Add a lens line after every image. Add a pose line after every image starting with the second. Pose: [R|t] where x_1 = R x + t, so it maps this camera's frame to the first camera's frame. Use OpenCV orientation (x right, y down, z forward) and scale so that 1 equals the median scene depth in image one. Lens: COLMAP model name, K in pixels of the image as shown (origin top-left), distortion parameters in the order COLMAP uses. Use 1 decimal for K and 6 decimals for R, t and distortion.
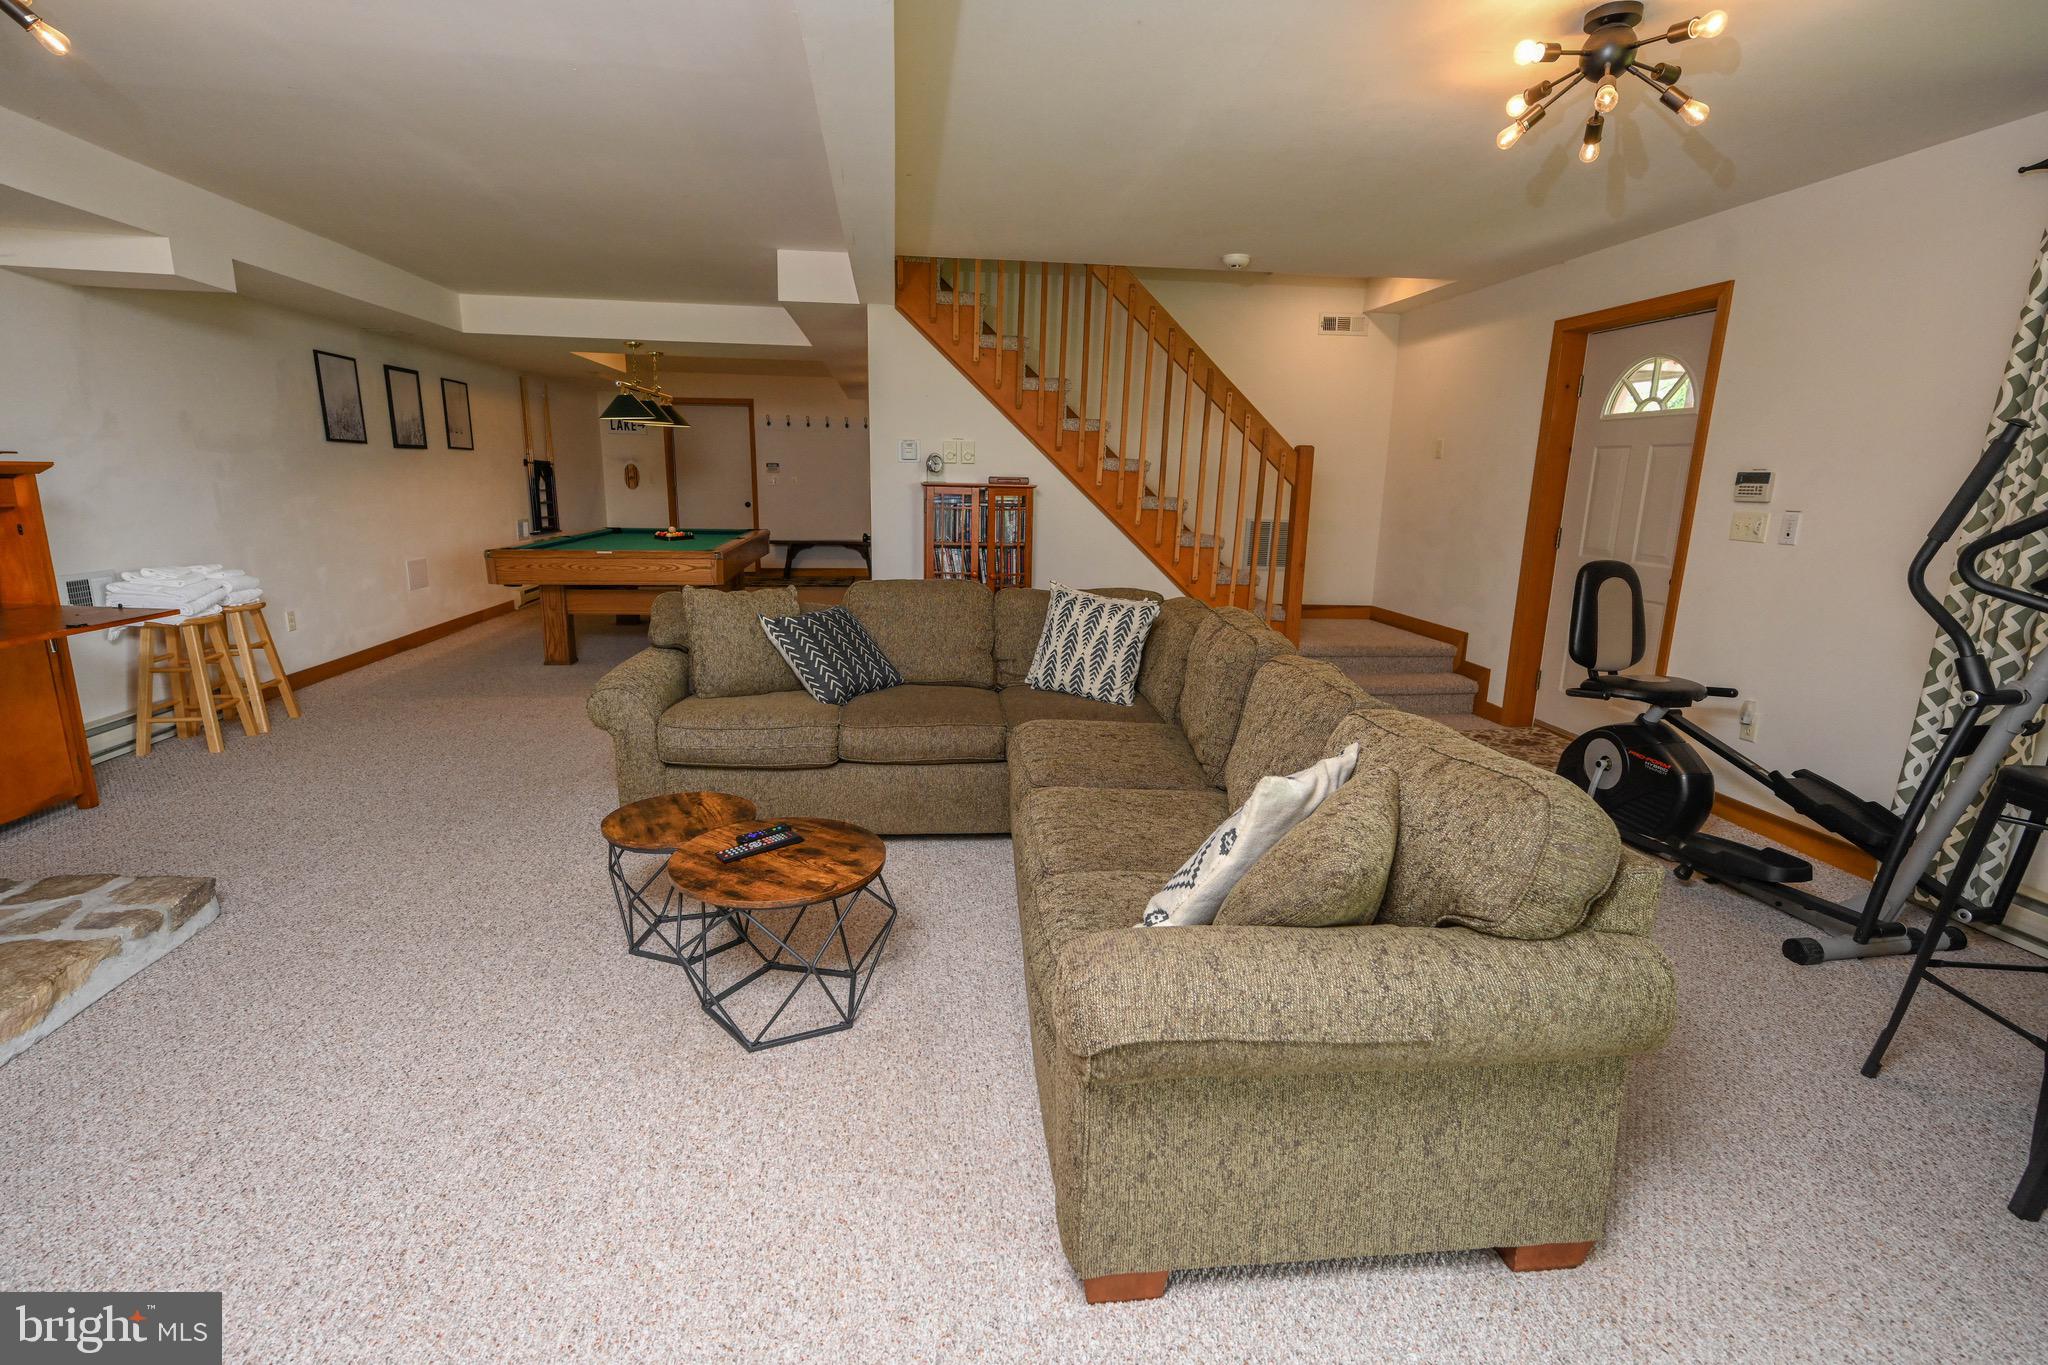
lens RADIAL K [[951.4, 0, 1015.0], [0, 951.4, 683.5], [0, 0, 1]] dist [0.001480, -0.000308]
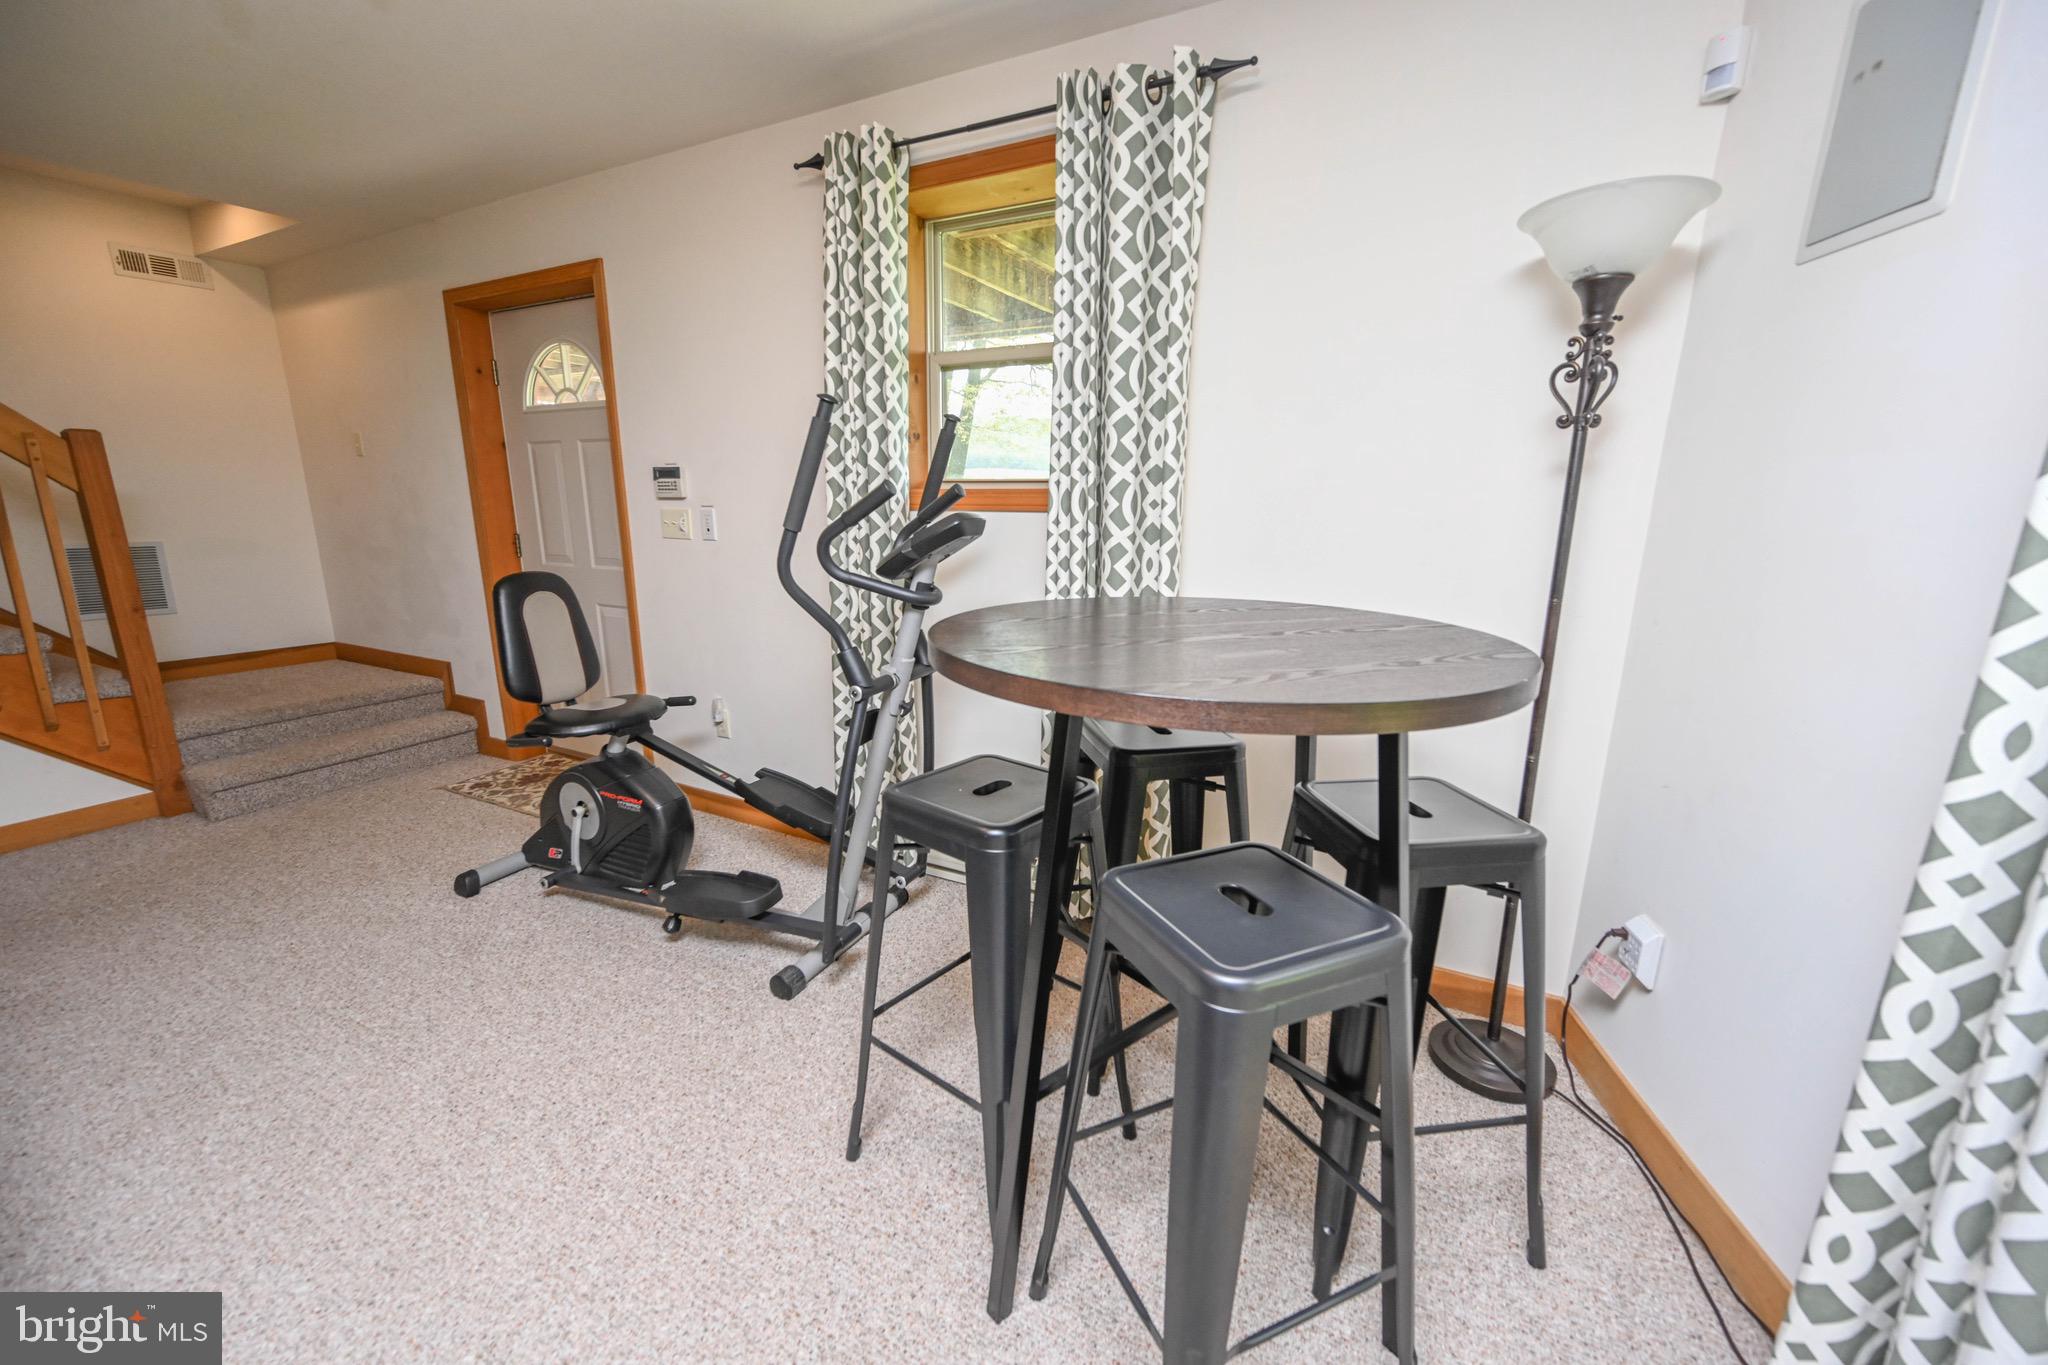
lens RADIAL K [[817.6, 0, 1016.2], [0, 817.6, 682.0], [0, 0, 1]] dist [-0.000349, 0.000215]
pose [[0.580489, -0.196943, 0.790092, 0.289295], [0.182633, 0.977079, 0.109370, -0.035916], [-0.793522, 0.080809, 0.603152, 0.241977]]
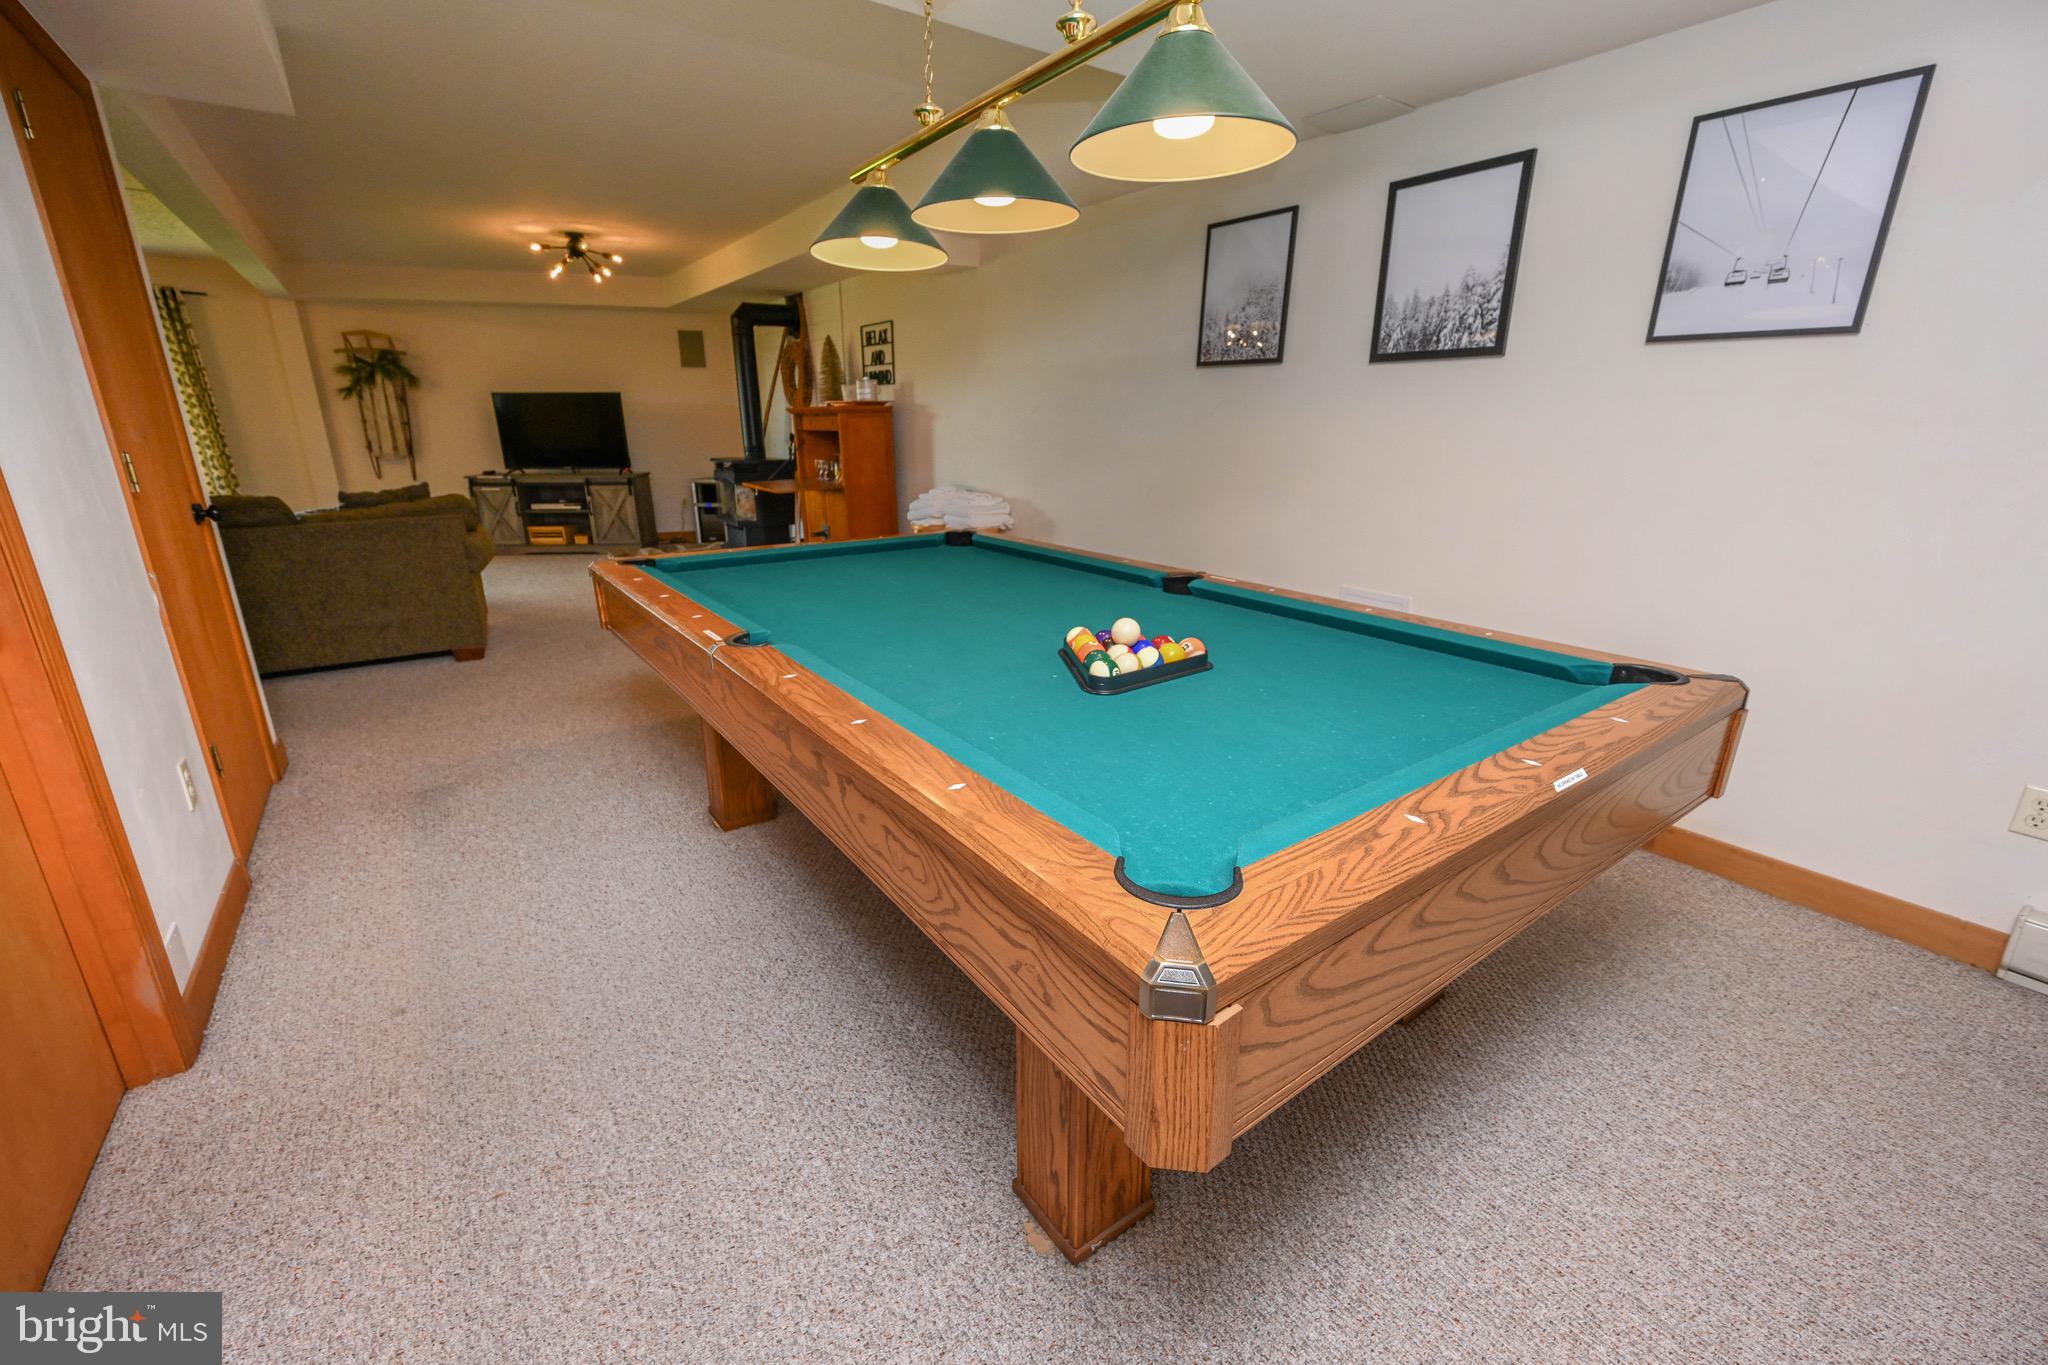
lens RADIAL K [[841.5, 0, 1029.9], [0, 841.5, 671.3], [0, 0, 1]] dist [-0.001831, -0.000365]
pose [[-0.879258, 0.119925, -0.461002, -0.524557], [-0.119843, 0.880968, 0.457747, -0.535391], [0.461024, 0.457726, -0.760227, 2.479597]]
